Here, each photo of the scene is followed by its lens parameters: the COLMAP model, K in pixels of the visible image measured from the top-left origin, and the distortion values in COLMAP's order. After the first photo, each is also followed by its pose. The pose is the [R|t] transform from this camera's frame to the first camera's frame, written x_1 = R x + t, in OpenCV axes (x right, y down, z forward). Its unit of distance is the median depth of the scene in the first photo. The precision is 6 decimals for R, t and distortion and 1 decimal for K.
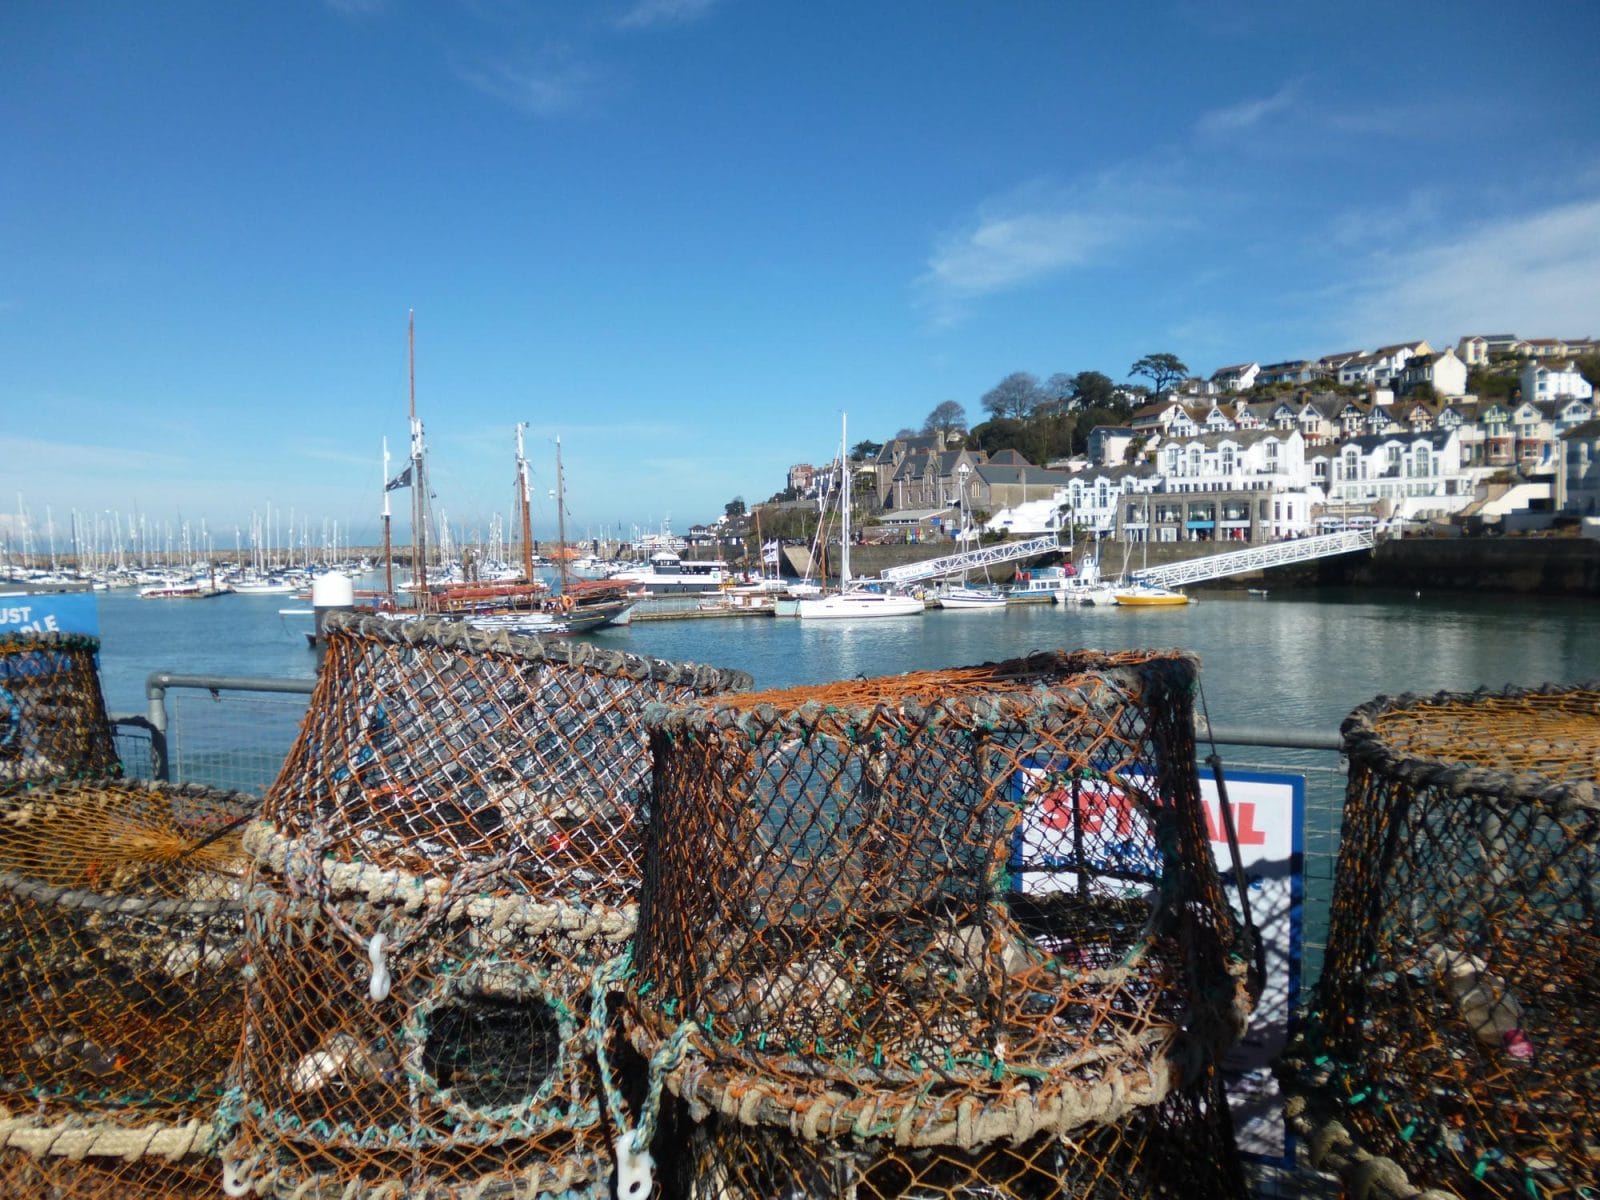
lens RADIAL K [[1157.3, 0, 776.4], [0, 1157.3, 624.6], [0, 0, 1]] dist [-0.082087, 0.038776]
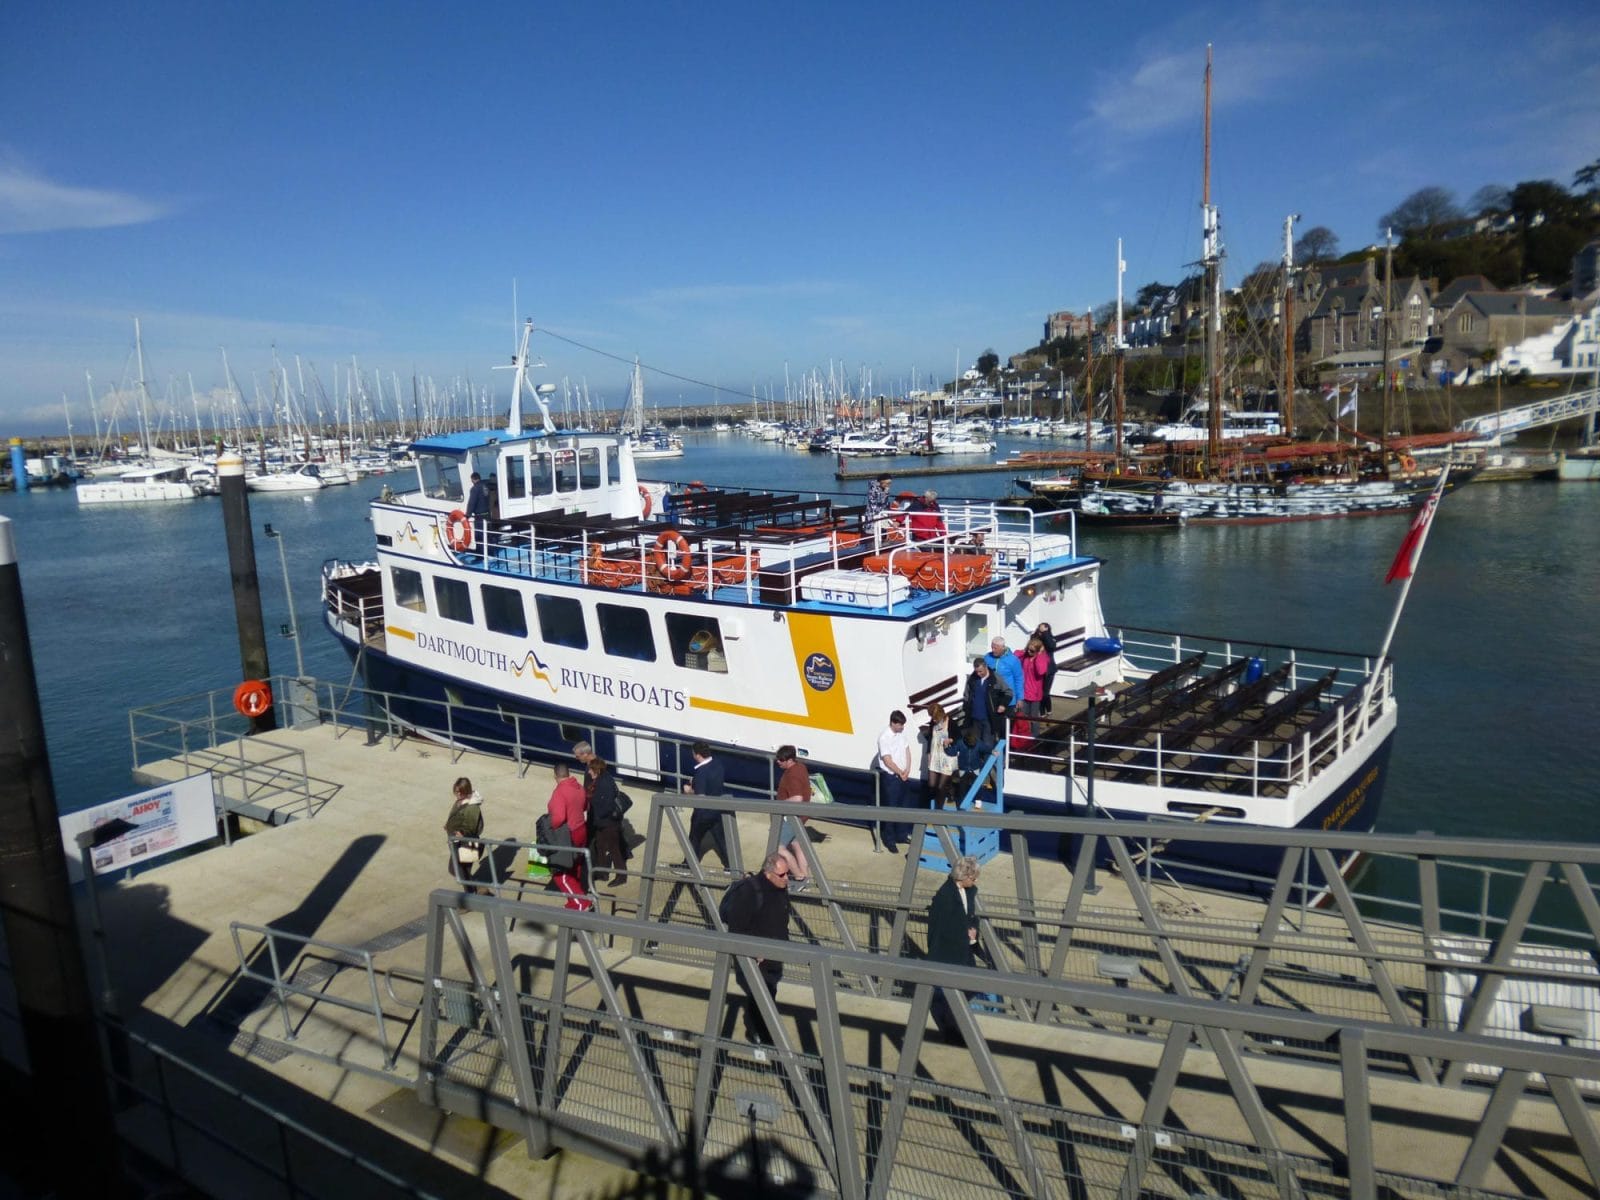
lens RADIAL K [[1157.3, 0, 776.4], [0, 1157.3, 624.6], [0, 0, 1]] dist [-0.082087, 0.038776]
pose [[0.987885, 0.003394, -0.155150, -0.232395], [0.015101, 0.992914, 0.117868, -0.004889], [0.154451, -0.118783, 0.980834, 0.119592]]
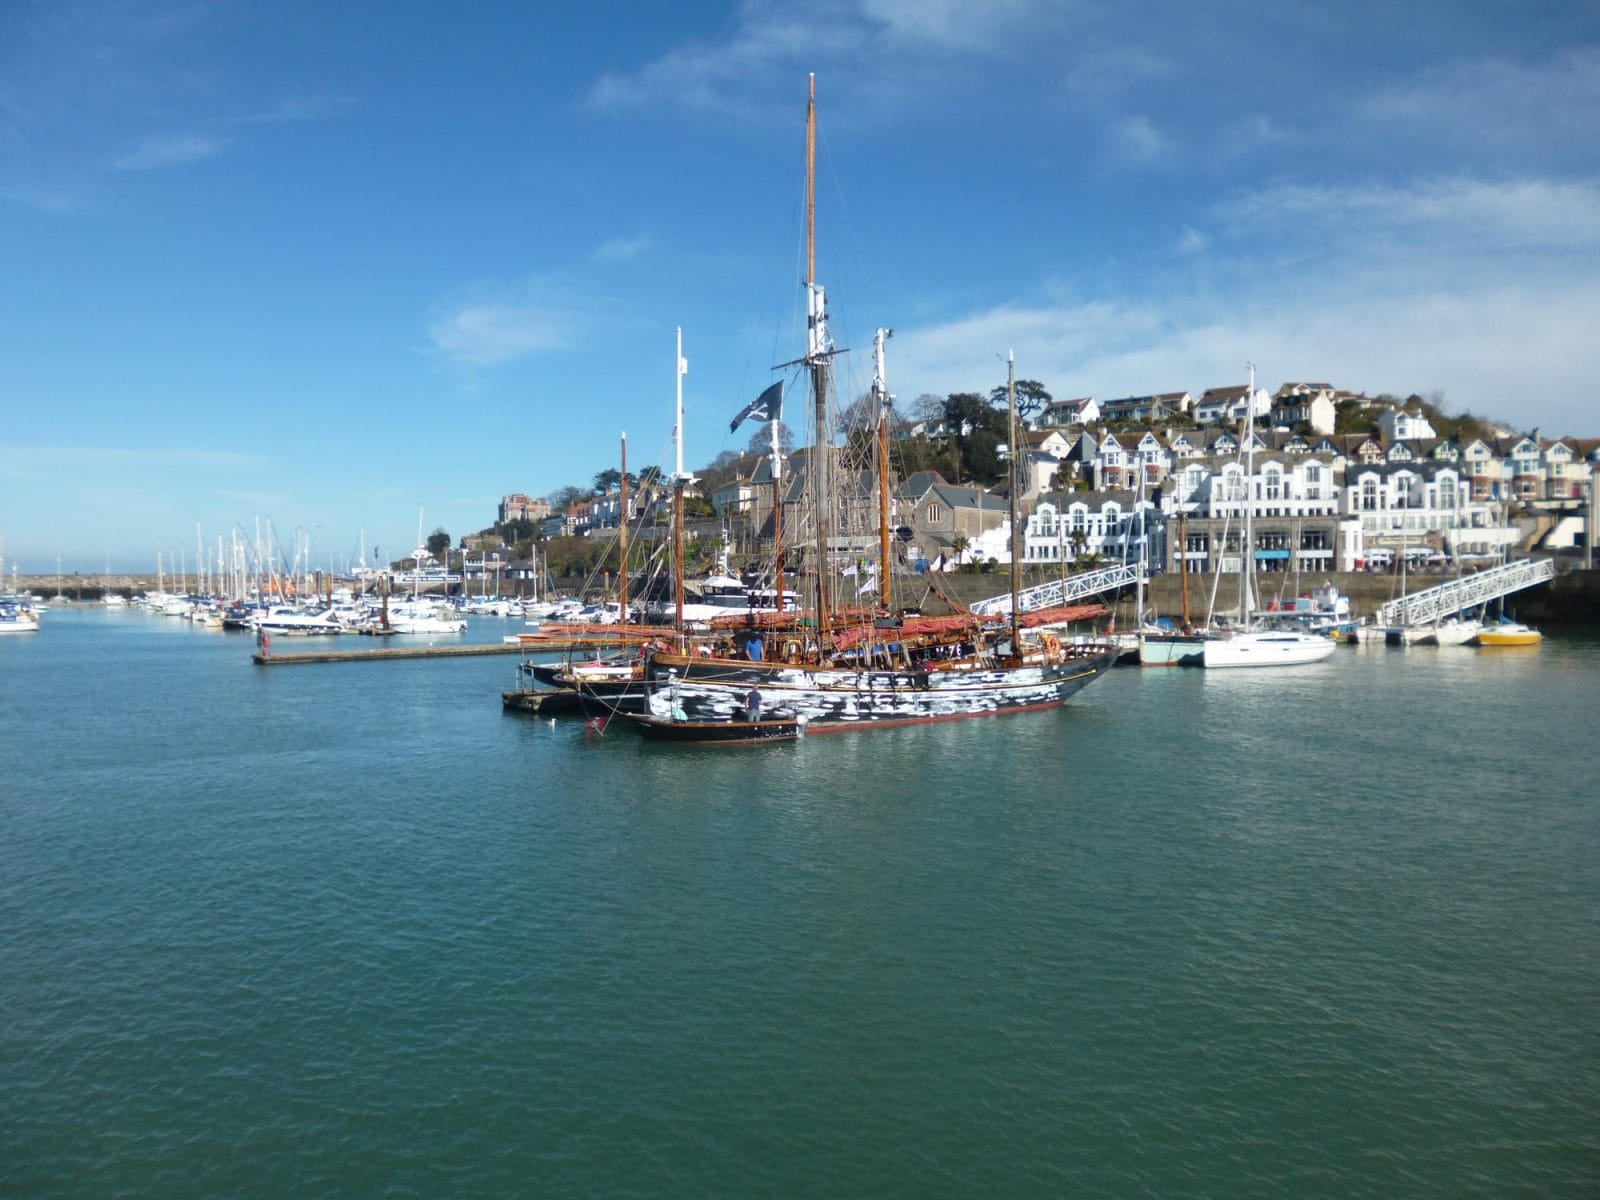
lens RADIAL K [[1183.3, 0, 800.0], [0, 1183.3, 600.0], [0, 0, 1]] dist [-0.131105, 0.135505]
pose [[0.946579, 0.007007, 0.322396, -0.241843], [0.012061, 0.998295, -0.057107, -0.005308], [-0.322246, 0.057945, 0.944881, 0.255781]]
